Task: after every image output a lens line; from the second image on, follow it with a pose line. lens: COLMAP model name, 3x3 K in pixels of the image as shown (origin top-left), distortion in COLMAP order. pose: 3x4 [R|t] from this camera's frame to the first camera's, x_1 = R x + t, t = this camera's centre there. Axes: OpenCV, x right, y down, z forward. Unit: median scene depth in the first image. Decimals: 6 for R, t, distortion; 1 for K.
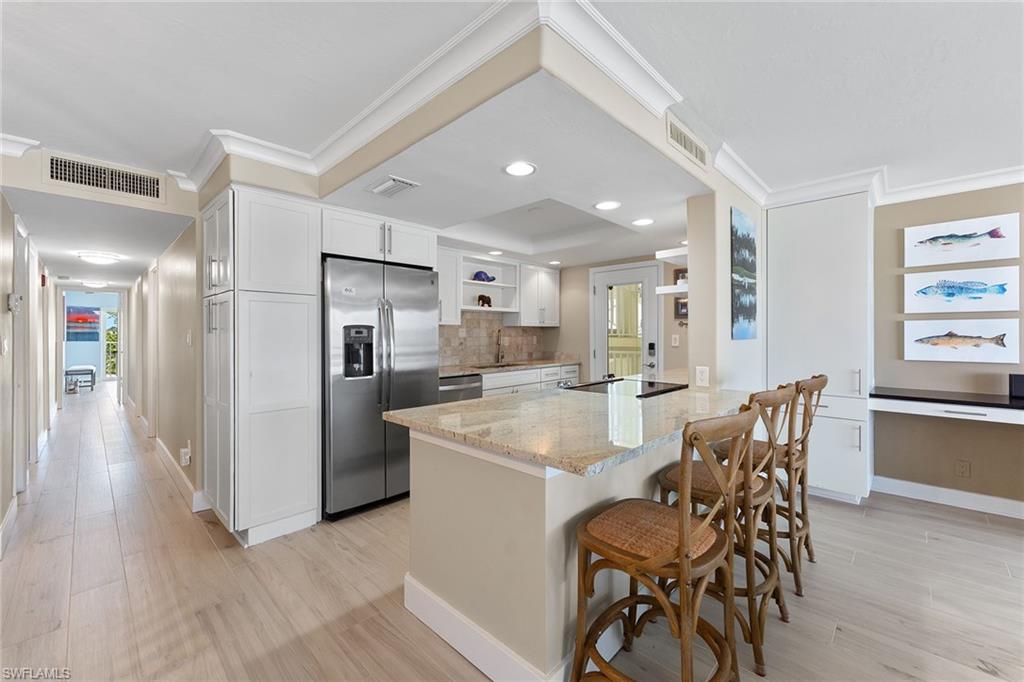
lens RADIAL K [[415.1, 0, 512.2], [0, 415.1, 333.3], [0, 0, 1]] dist [0.009960, -0.000013]
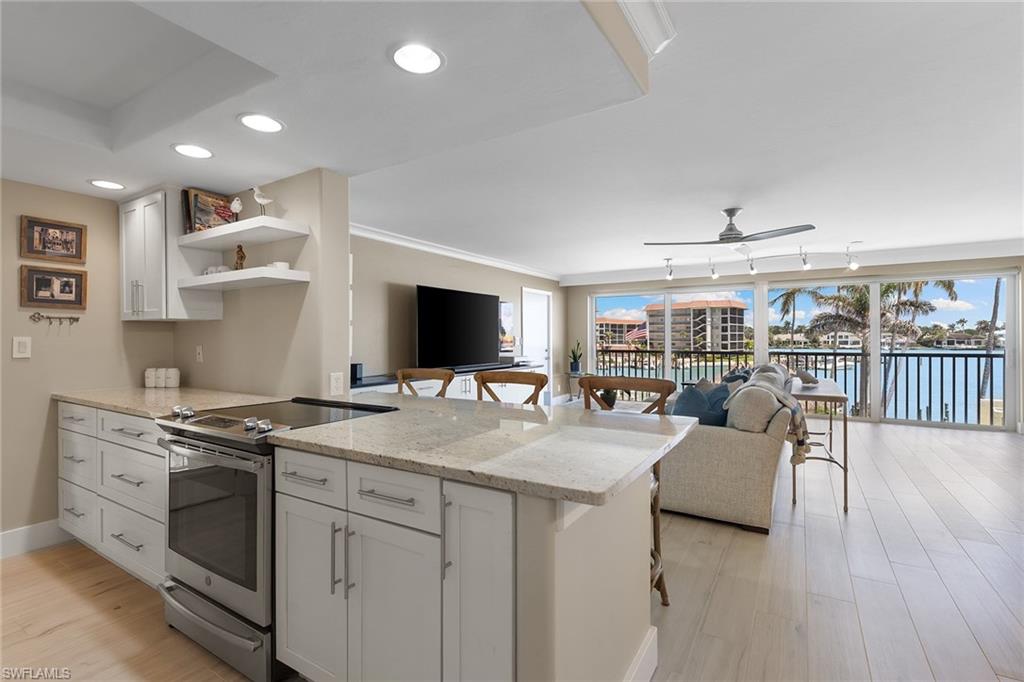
lens RADIAL K [[466.6, 0, 512.0], [0, 466.6, 341.0], [0, 0, 1]] dist [0.000104, 0.000230]
pose [[-0.215540, -0.006169, 0.976475, -0.480451], [-0.000703, 0.999981, 0.006162, 0.007578], [-0.976495, 0.000642, -0.215541, 0.724966]]
